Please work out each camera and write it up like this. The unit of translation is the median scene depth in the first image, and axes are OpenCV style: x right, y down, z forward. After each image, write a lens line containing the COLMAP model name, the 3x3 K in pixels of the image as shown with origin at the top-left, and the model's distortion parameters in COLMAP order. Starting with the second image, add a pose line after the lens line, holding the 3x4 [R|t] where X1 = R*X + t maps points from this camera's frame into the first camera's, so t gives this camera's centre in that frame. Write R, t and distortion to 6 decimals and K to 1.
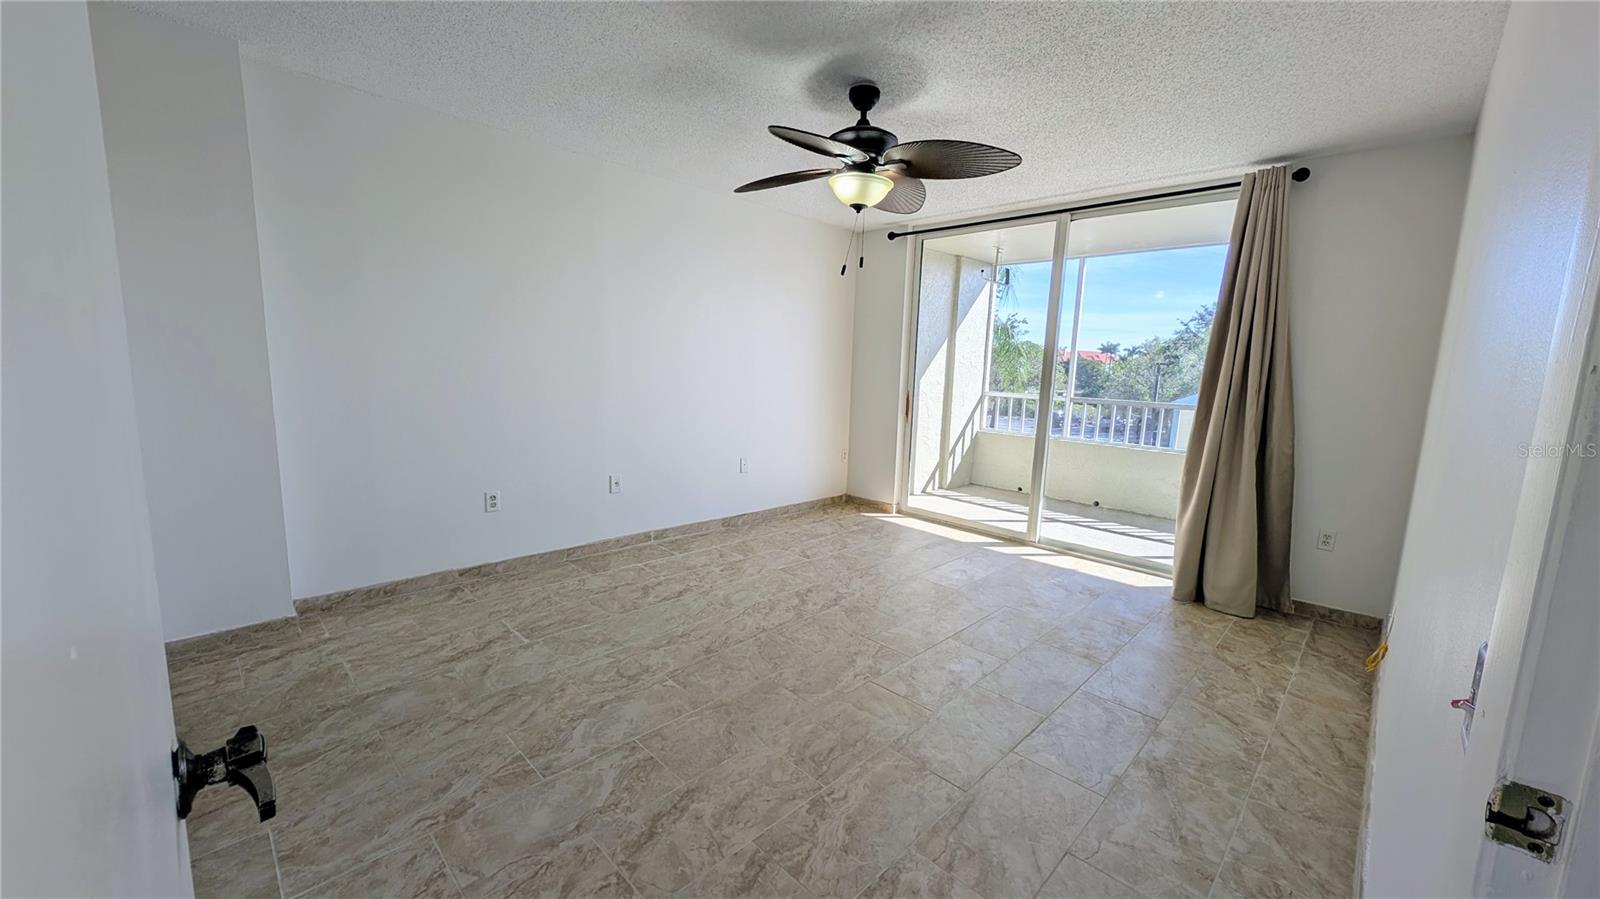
lens RADIAL K [[593.9, 0, 804.3], [0, 593.9, 447.8], [0, 0, 1]] dist [0.007080, -0.000063]
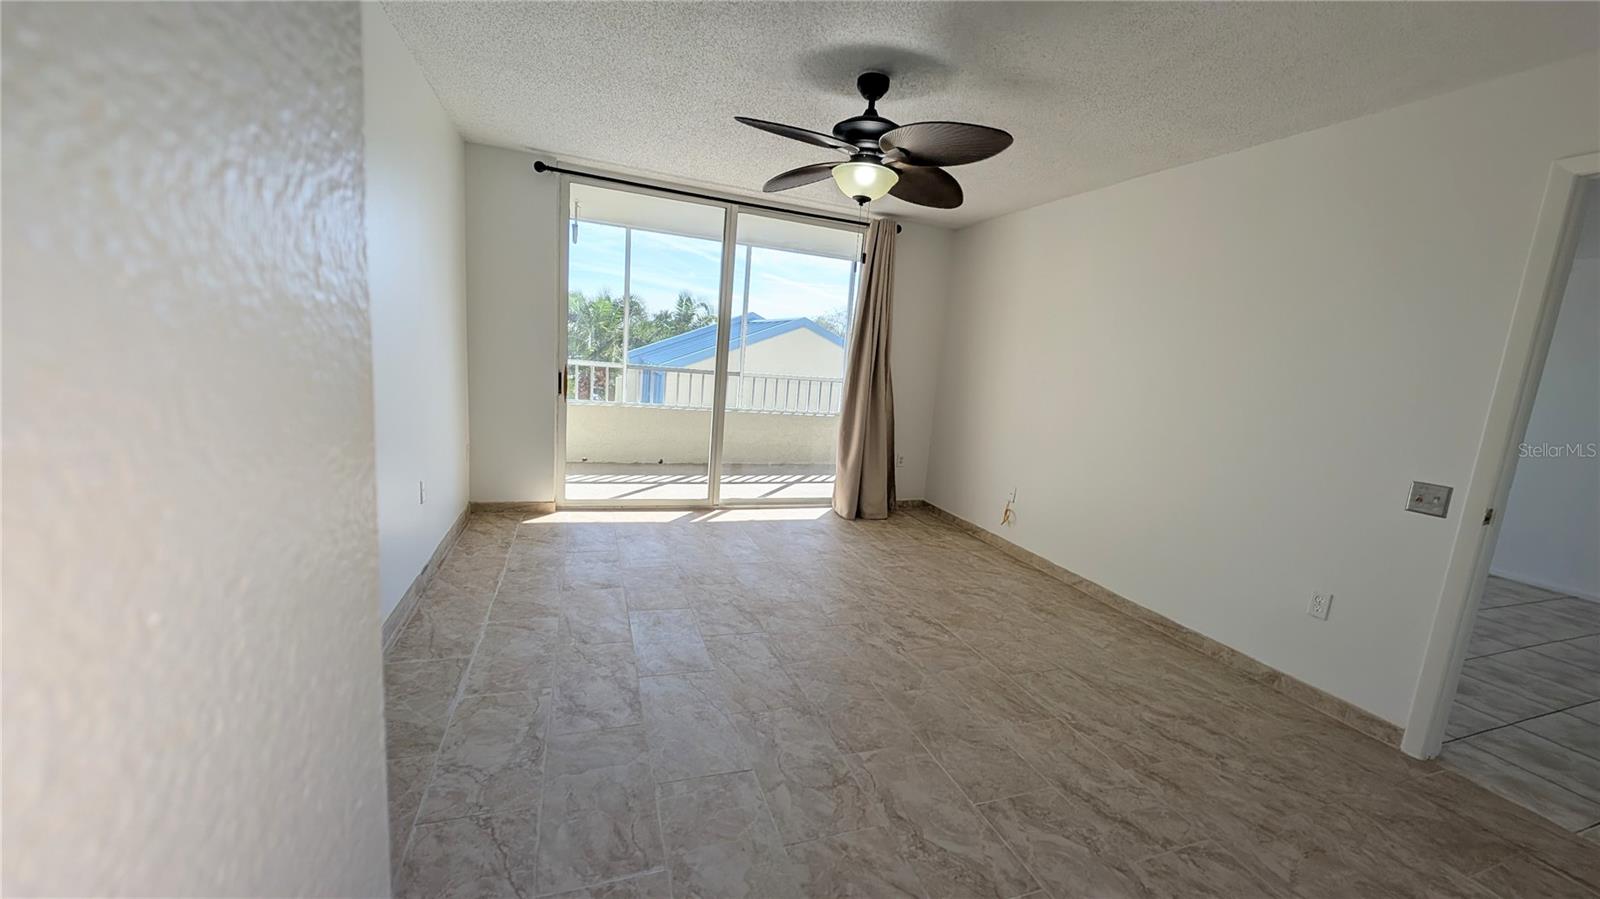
lens RADIAL K [[593.9, 0, 801.2], [0, 593.9, 449.8], [0, 0, 1]] dist [0.007080, -0.000063]
pose [[0.440175, -0.144237, 0.886252, -0.644582], [0.060043, 0.989533, 0.131224, -0.098838], [-0.895902, -0.004548, 0.444228, 0.483261]]
